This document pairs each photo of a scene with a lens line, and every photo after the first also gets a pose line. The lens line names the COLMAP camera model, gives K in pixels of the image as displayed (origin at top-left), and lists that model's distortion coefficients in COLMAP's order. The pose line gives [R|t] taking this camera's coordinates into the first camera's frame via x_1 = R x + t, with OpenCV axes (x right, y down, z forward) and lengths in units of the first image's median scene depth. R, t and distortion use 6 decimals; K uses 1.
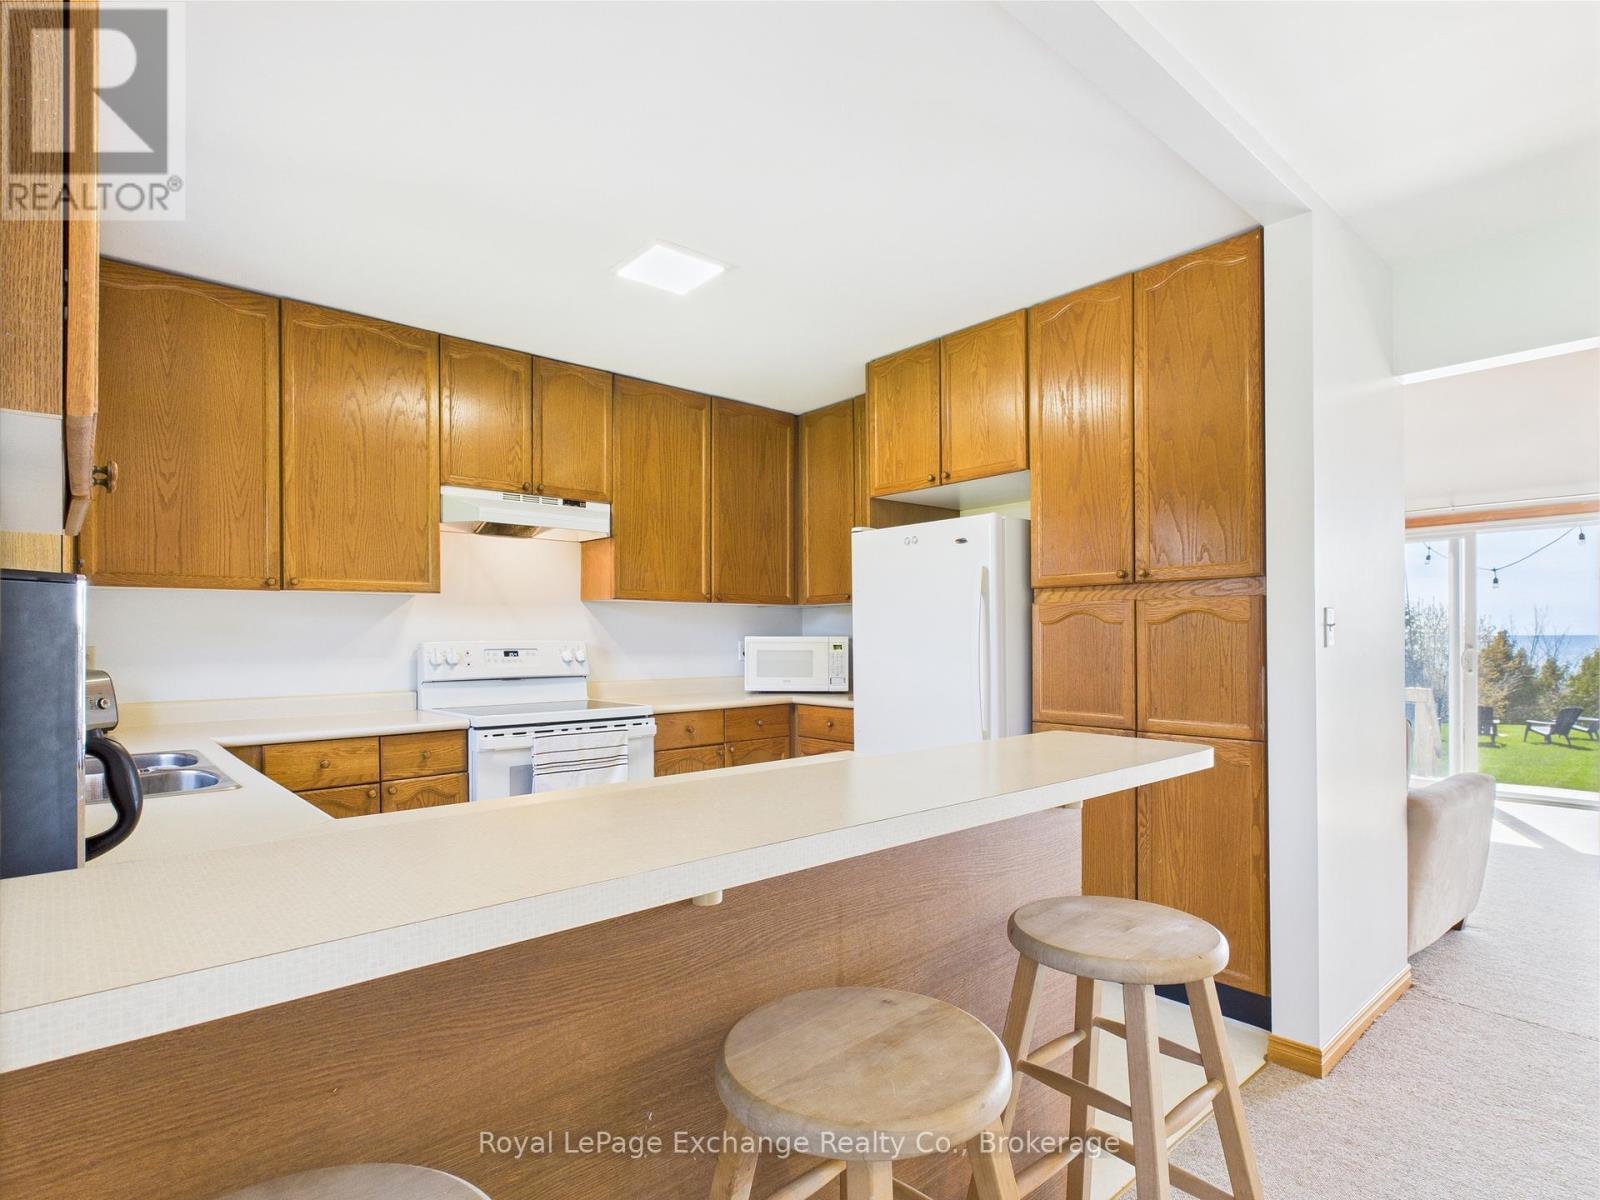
lens RADIAL K [[843.9, 0, 803.3], [0, 843.9, 632.2], [0, 0, 1]] dist [-0.002025, 0.000217]
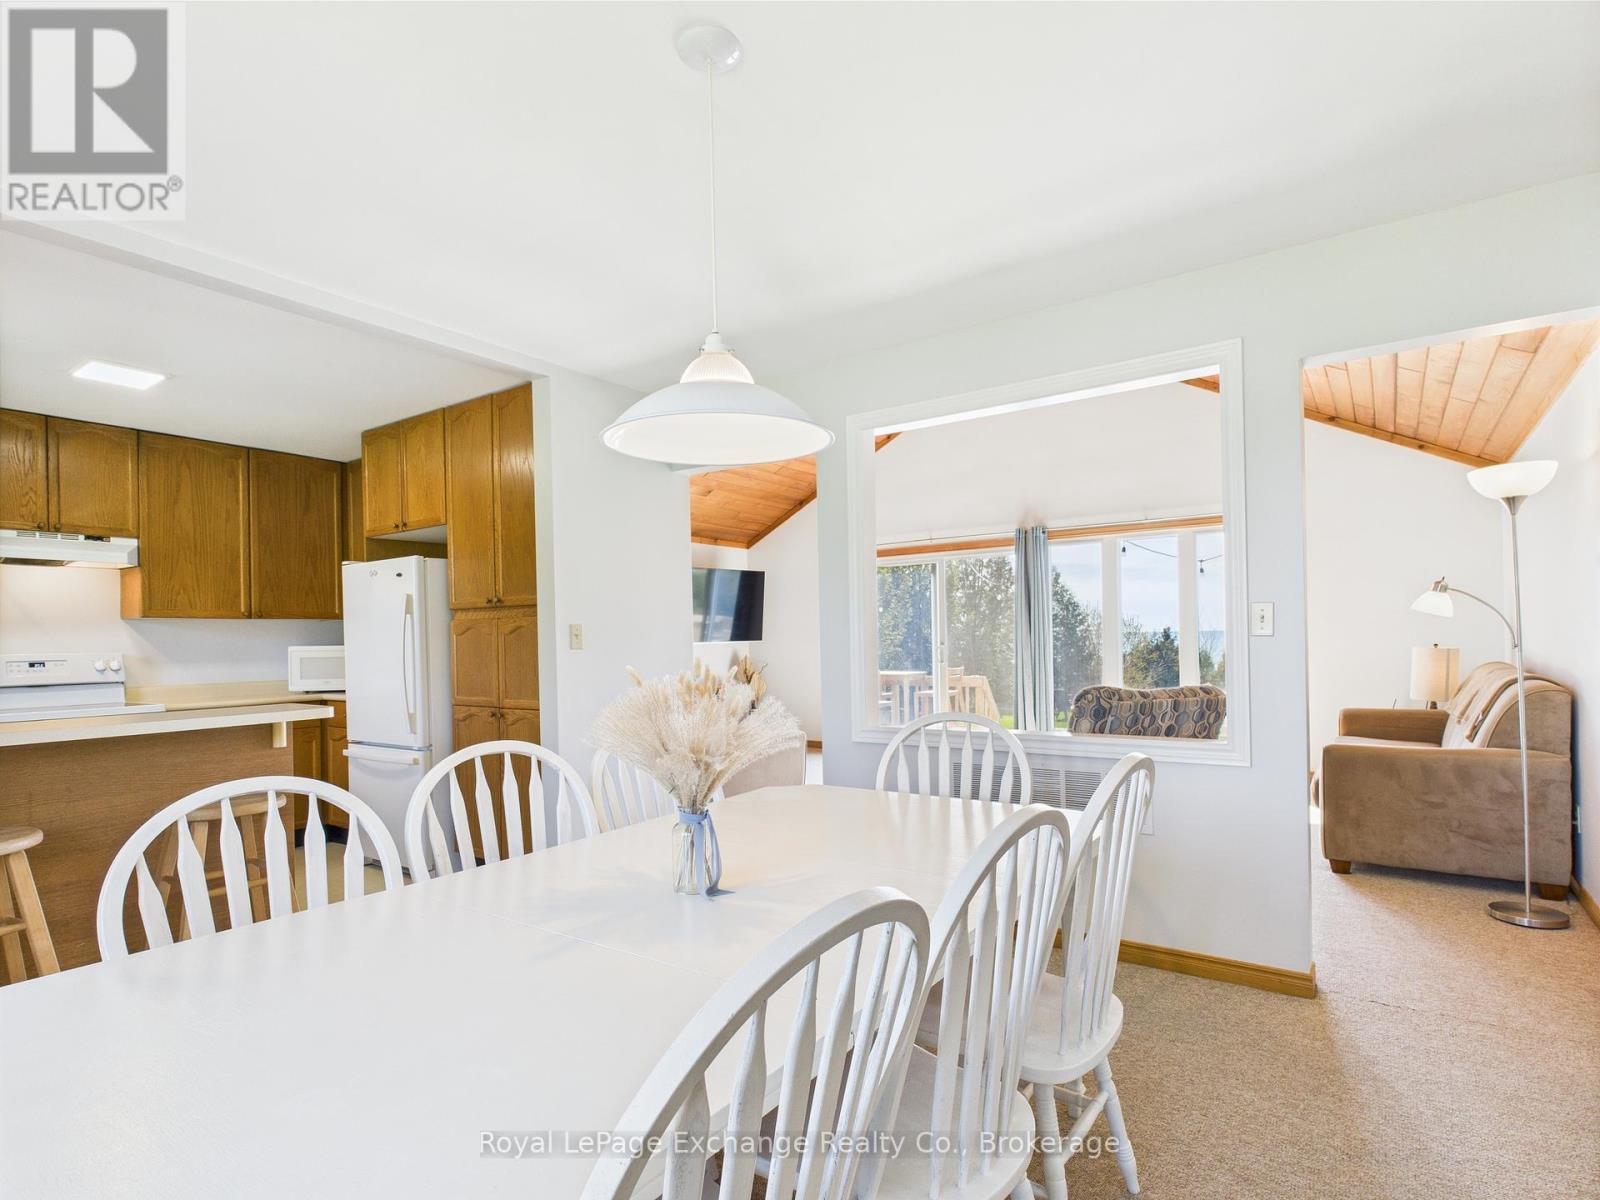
lens RADIAL K [[843.9, 0, 803.3], [0, 843.9, 632.2], [0, 0, 1]] dist [-0.002025, 0.000217]
pose [[0.970980, -0.012795, 0.238819, 0.416141], [0.013606, 0.999906, -0.001747, -0.003600], [-0.238774, 0.004946, 0.971063, -0.404299]]
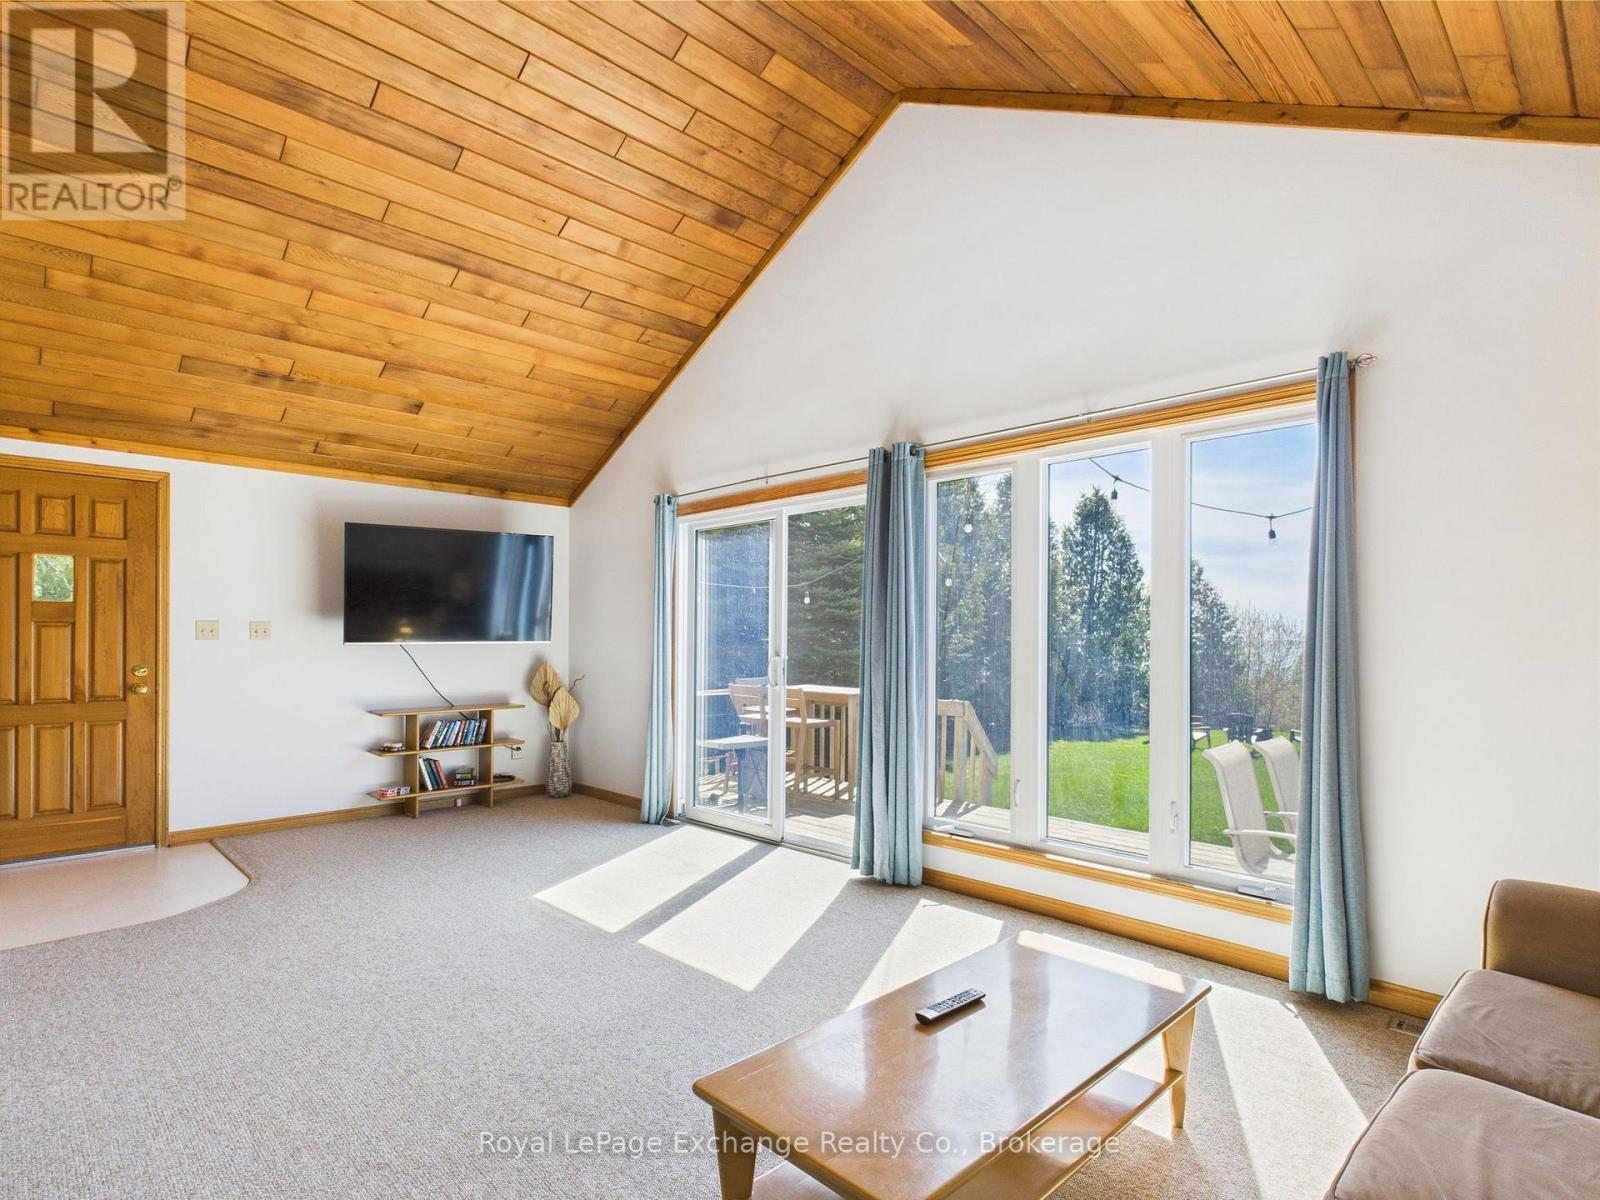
lens RADIAL K [[843.9, 0, 803.3], [0, 843.9, 632.2], [0, 0, 1]] dist [-0.002025, 0.000217]
pose [[0.998574, 0.009496, 0.052531, 1.253977], [-0.009492, 0.999955, -0.000334, -0.005769], [-0.052532, -0.000165, 0.998619, 0.337562]]
